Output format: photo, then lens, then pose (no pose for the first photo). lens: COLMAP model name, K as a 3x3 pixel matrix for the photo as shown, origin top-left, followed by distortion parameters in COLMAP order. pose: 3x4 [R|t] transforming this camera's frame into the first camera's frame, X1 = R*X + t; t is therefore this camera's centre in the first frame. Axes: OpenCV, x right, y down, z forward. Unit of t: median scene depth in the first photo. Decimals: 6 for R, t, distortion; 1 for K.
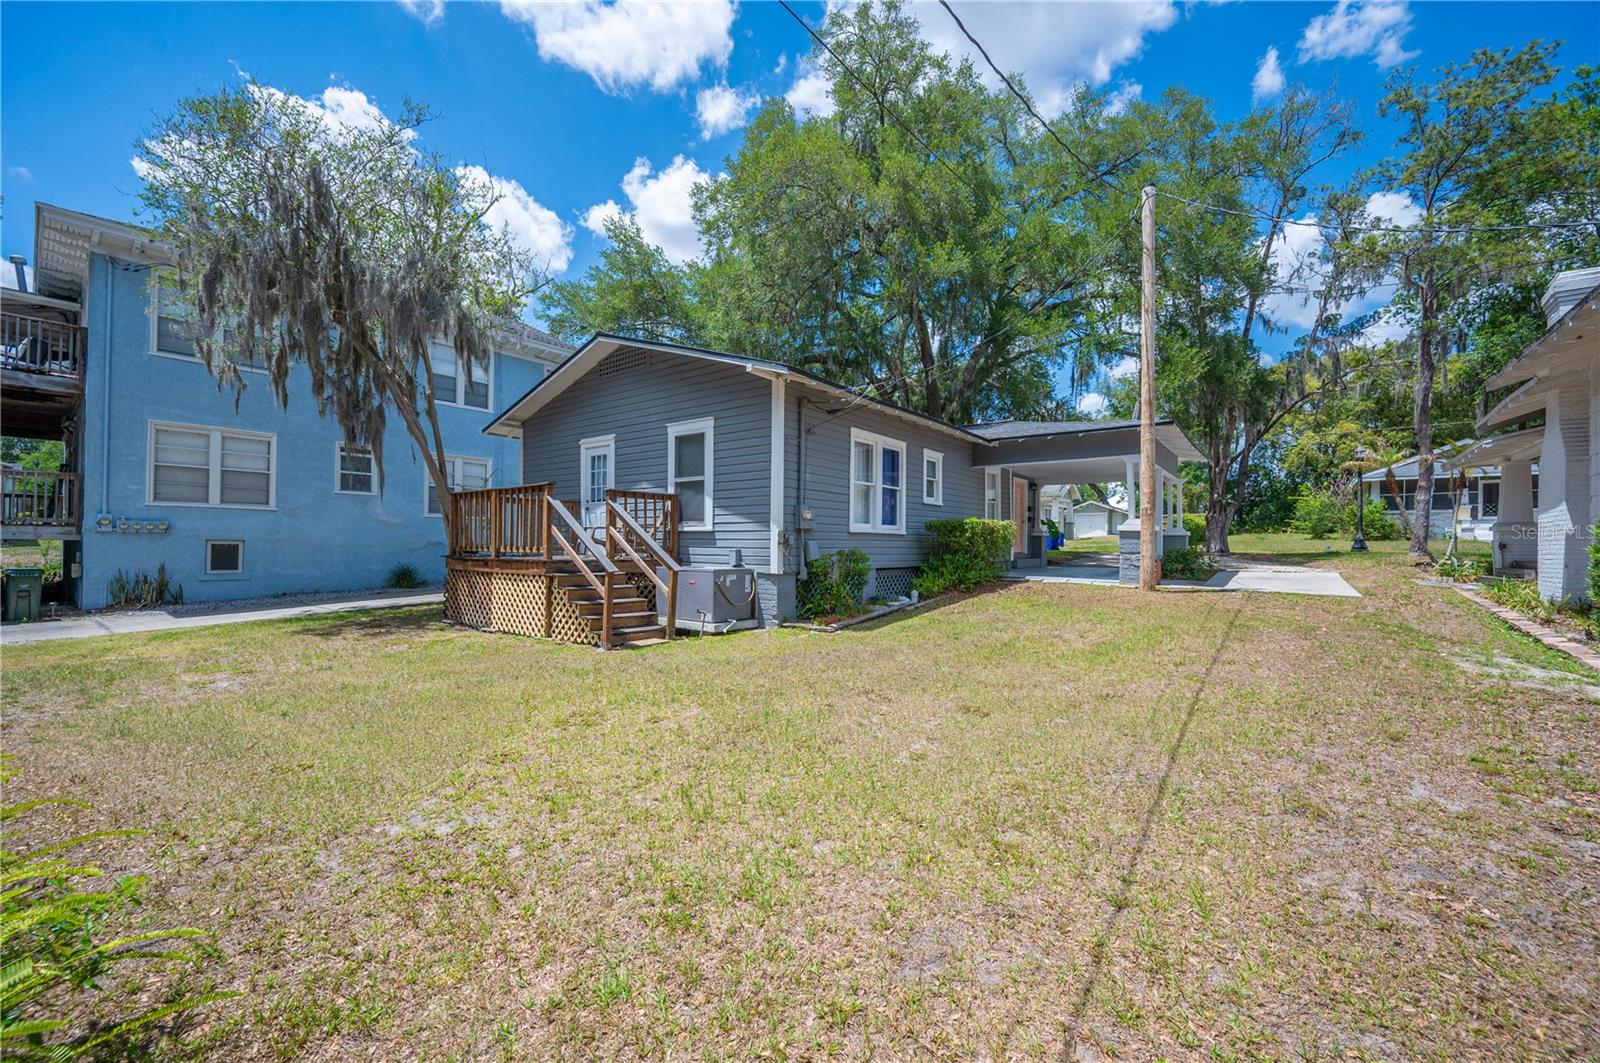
lens RADIAL K [[633.1, 0, 792.7], [0, 633.1, 534.5], [0, 0, 1]] dist [-0.001073, 0.000004]
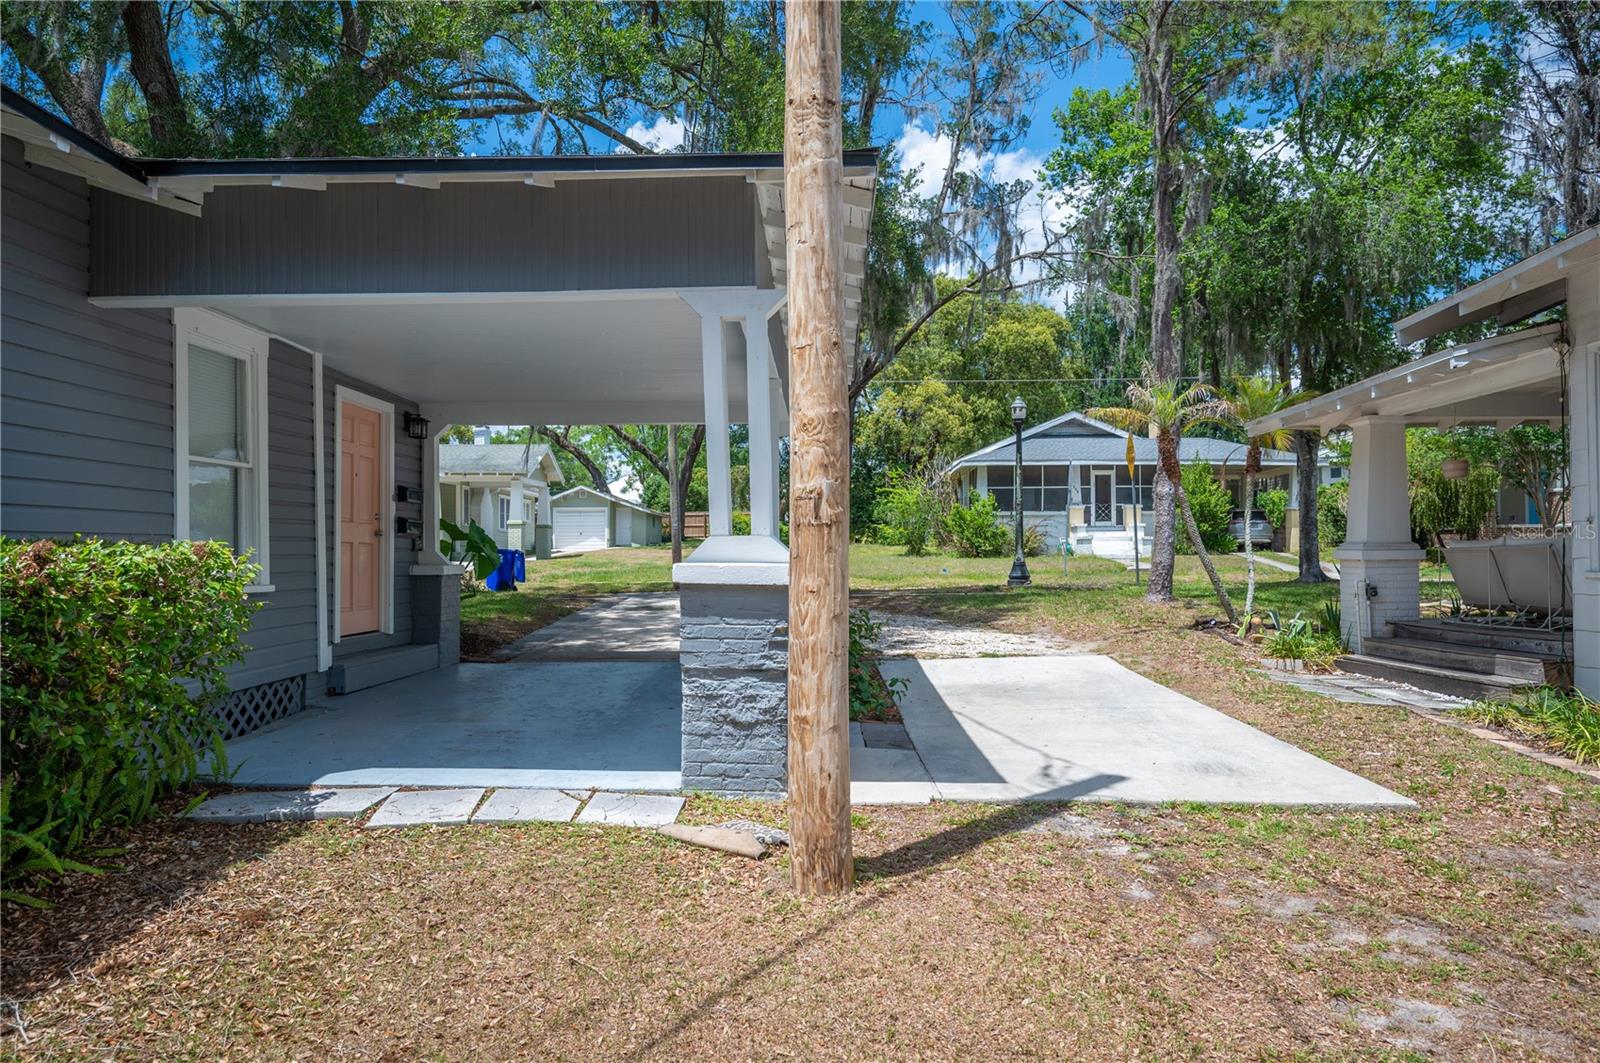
lens RADIAL K [[1088.3, 0, 800.0], [0, 1088.3, 531.5], [0, 0, 1]] dist [-0.000096, -0.000034]
pose [[0.803453, 0.002326, 0.595364, 0.108870], [0.003438, 0.999958, -0.008547, -0.008303], [-0.595358, 0.008914, 0.803411, 0.228197]]
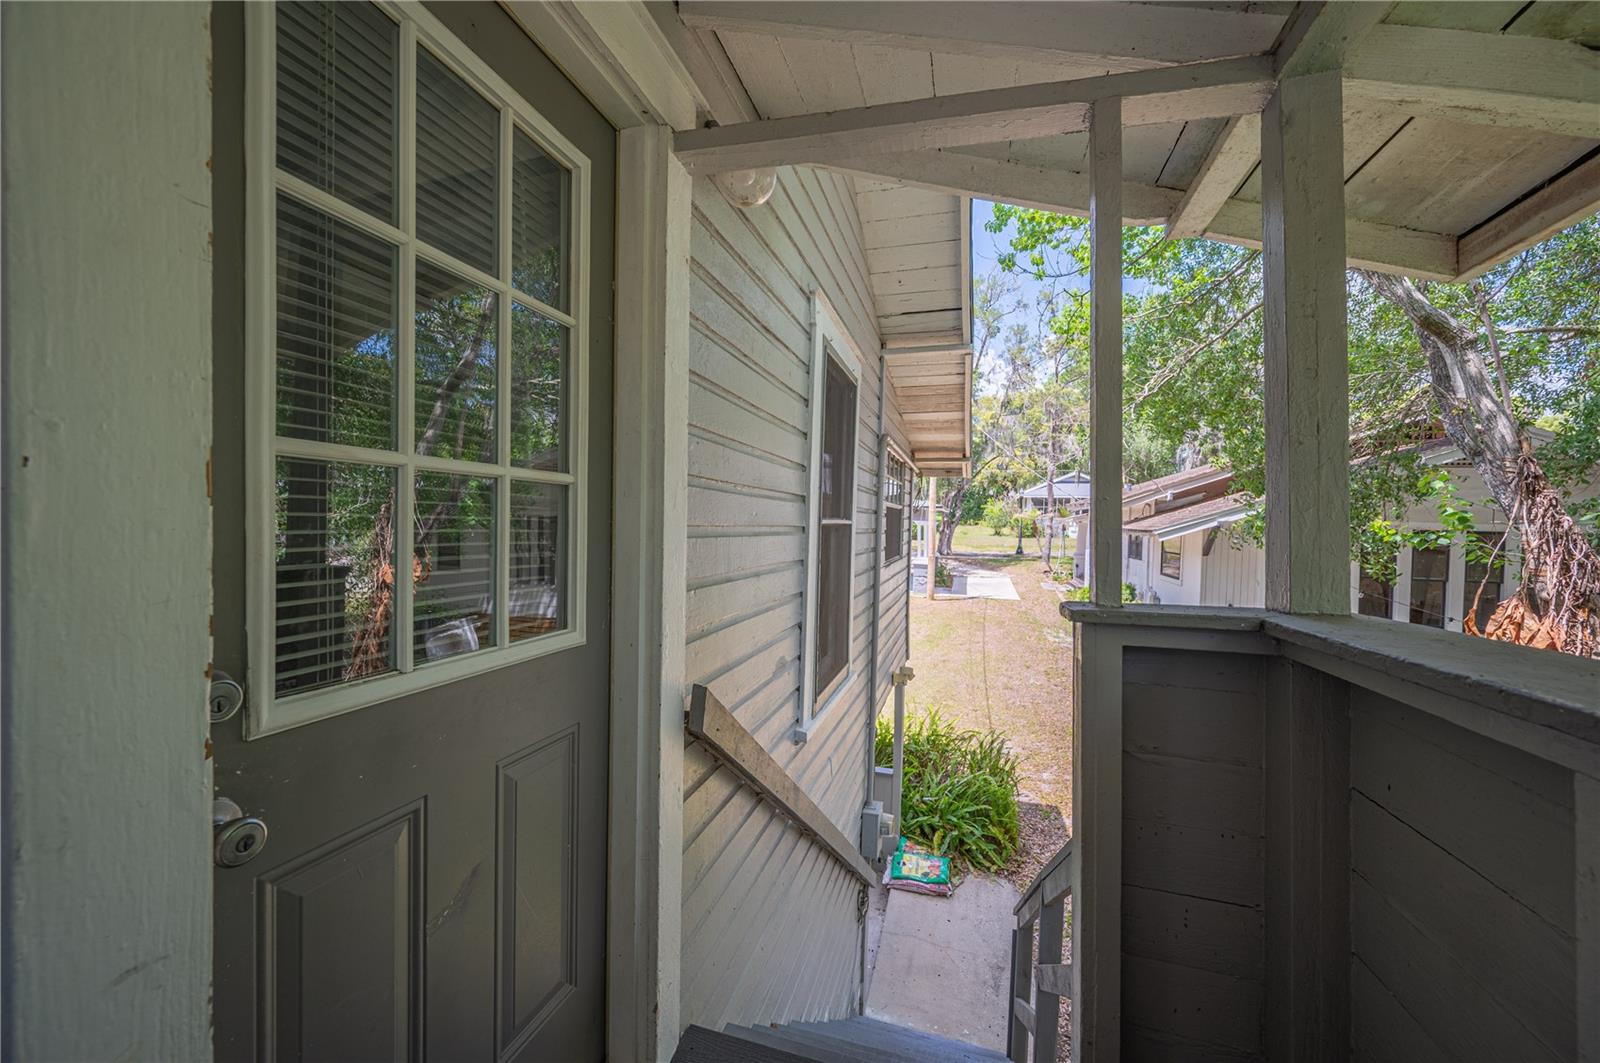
lens RADIAL K [[614.5, 0, 801.7], [0, 614.5, 536.9], [0, 0, 1]] dist [-0.006014, -0.000105]
pose [[0.924518, -0.005650, 0.381096, -0.155515], [-0.011785, 0.998988, 0.043400, -0.055227], [-0.380955, -0.044615, 0.923516, -0.169760]]
